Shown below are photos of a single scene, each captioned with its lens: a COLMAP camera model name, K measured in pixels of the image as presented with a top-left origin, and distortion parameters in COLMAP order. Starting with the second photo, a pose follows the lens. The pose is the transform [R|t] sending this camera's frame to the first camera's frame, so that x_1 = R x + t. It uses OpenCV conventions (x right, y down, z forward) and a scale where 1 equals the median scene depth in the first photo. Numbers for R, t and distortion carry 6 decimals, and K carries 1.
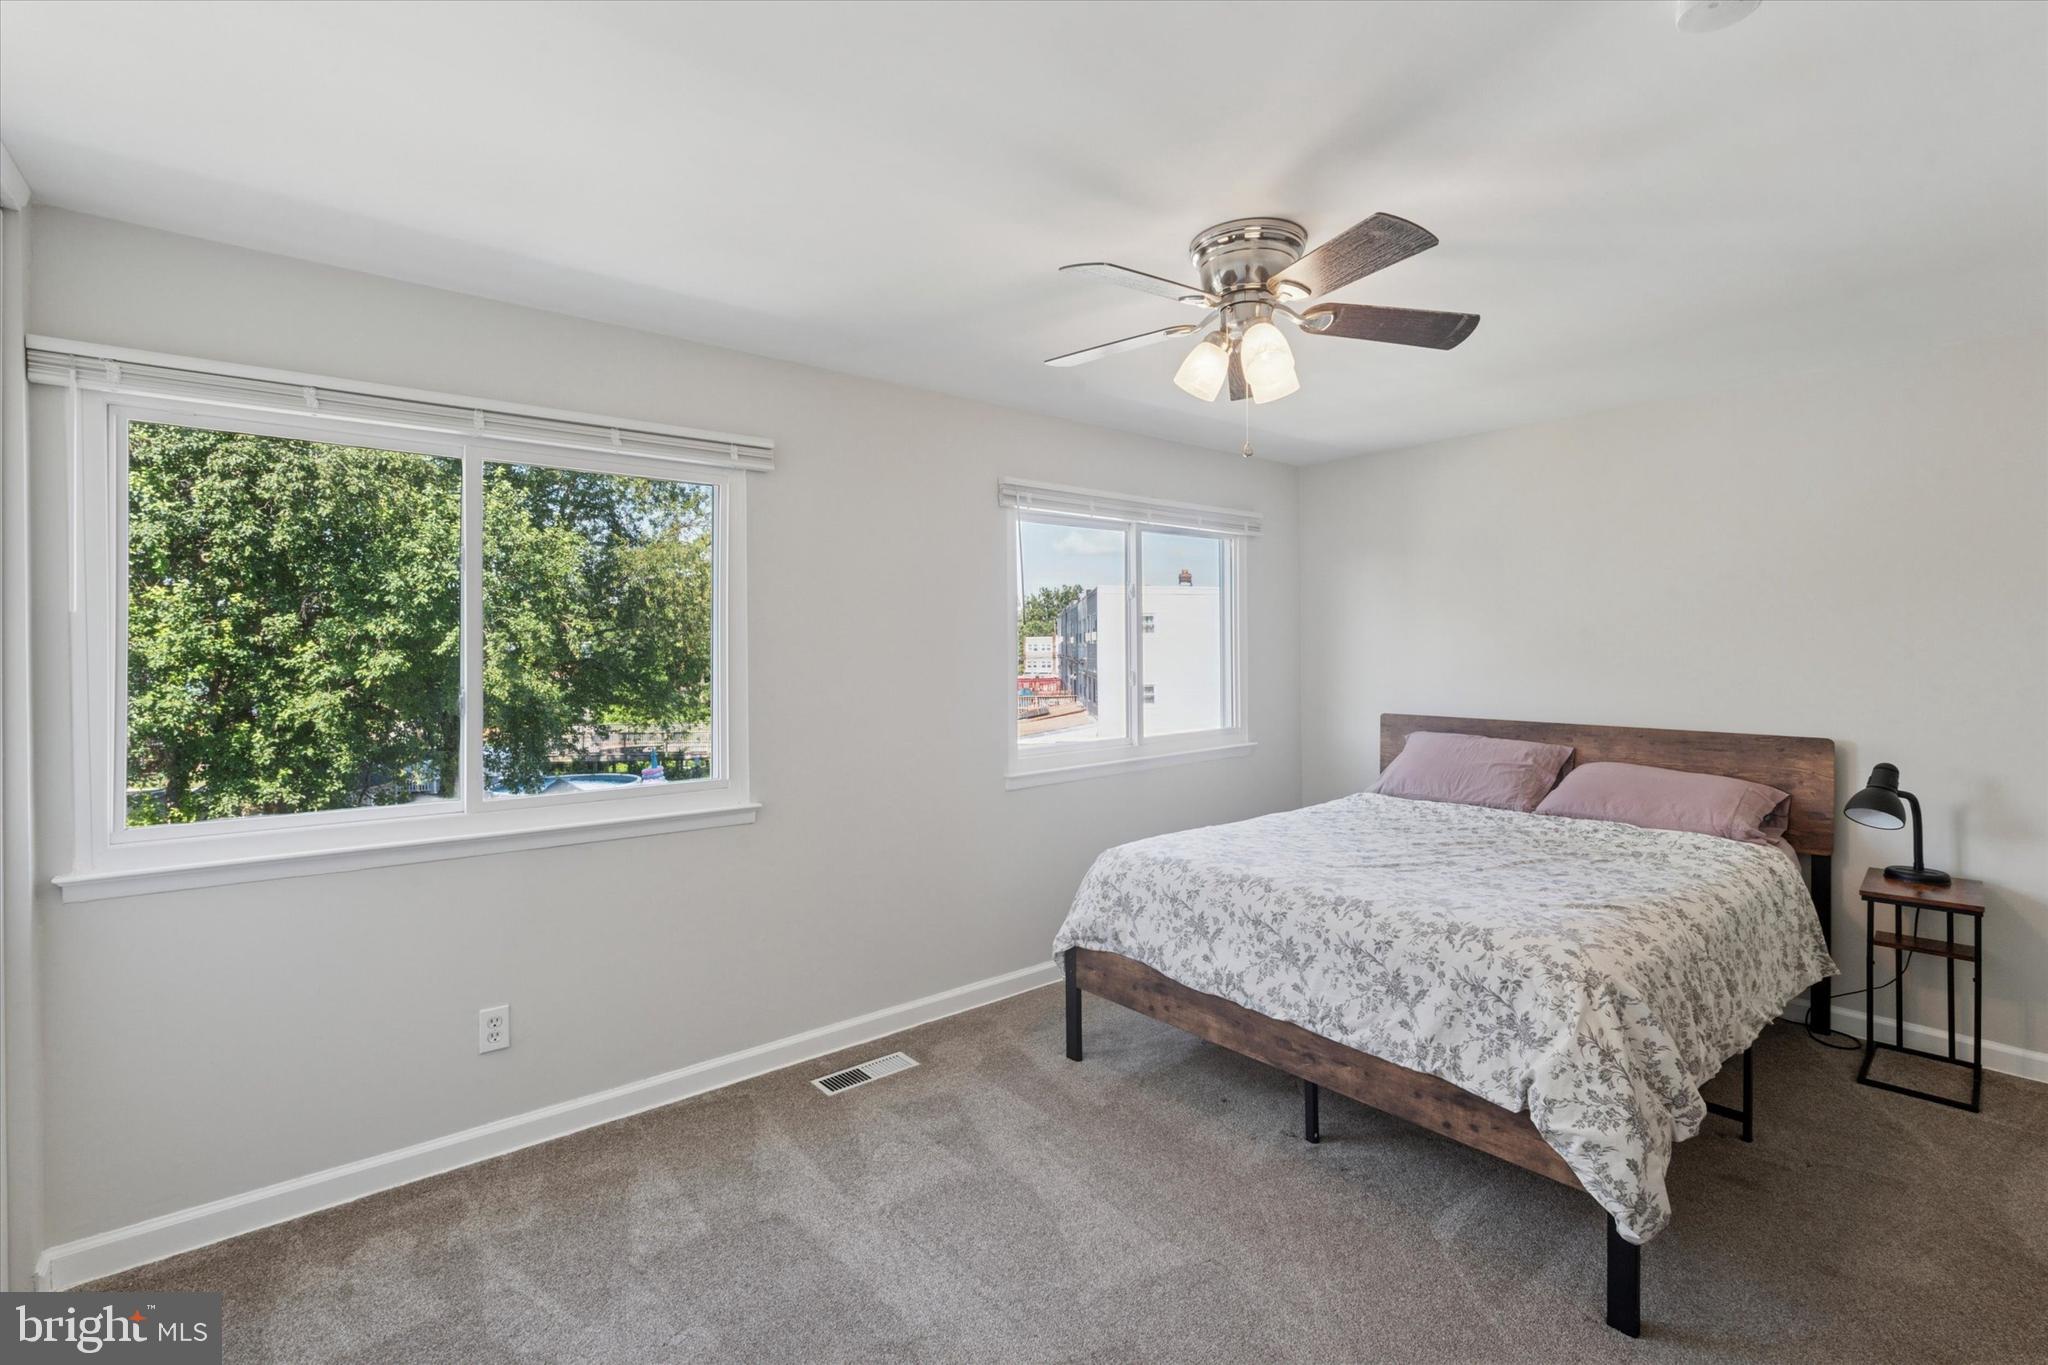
lens RADIAL K [[900.9, 0, 1028.3], [0, 900.9, 667.1], [0, 0, 1]] dist [-0.000659, -0.000652]
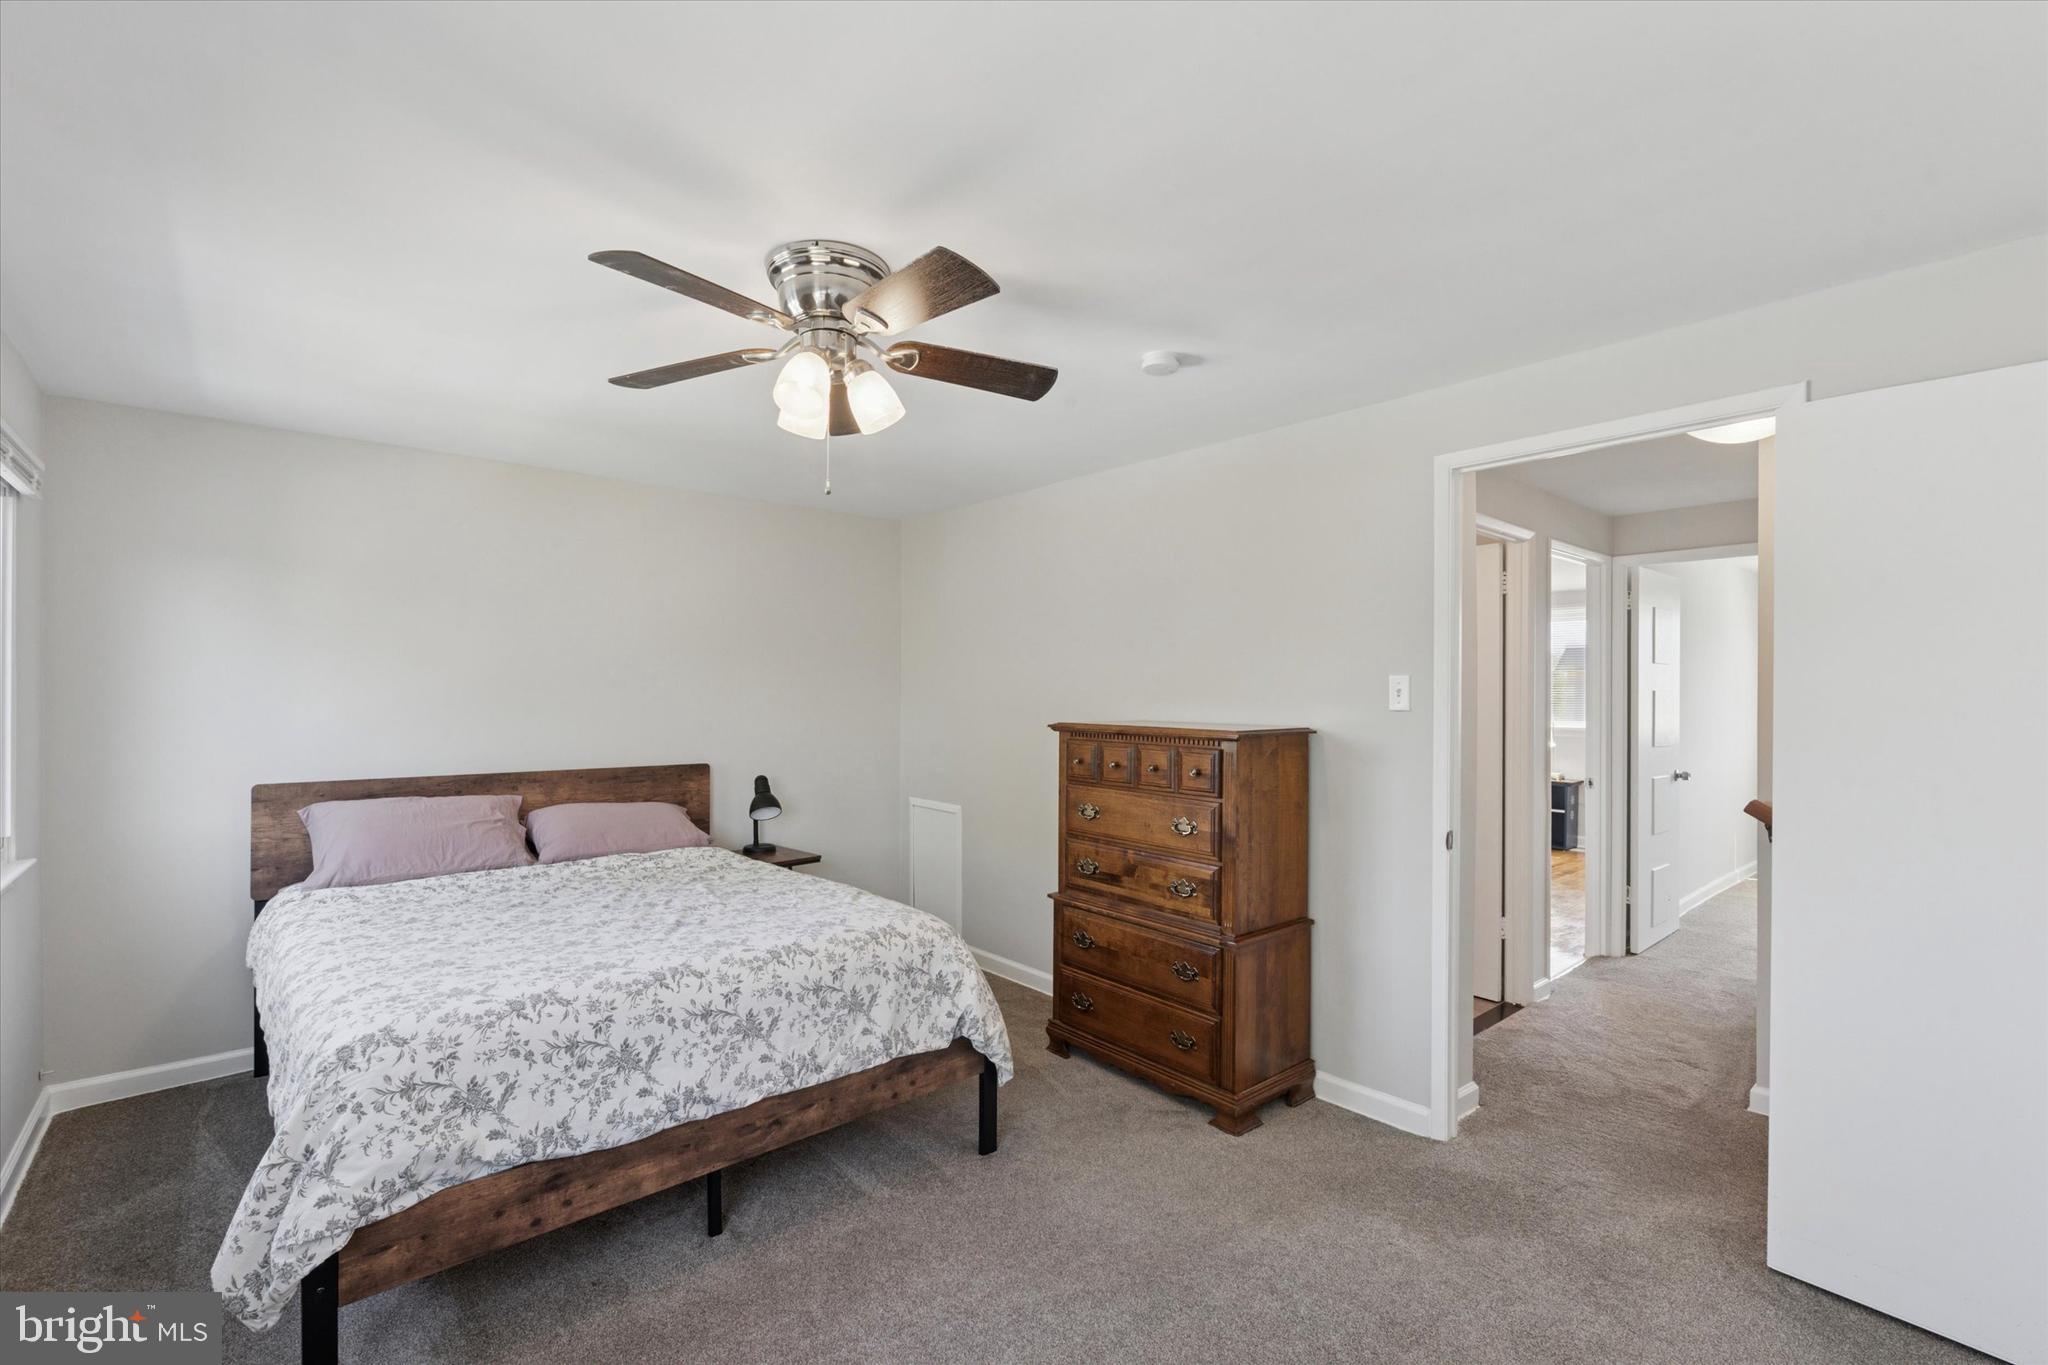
lens RADIAL K [[900.9, 0, 1027.1], [0, 900.9, 680.9], [0, 0, 1]] dist [-0.000659, -0.000652]
pose [[-0.031302, 0.017816, 0.999351, -0.612766], [0.012350, 0.999772, -0.017436, -0.020232], [-0.999434, 0.011796, -0.031515, 0.689329]]
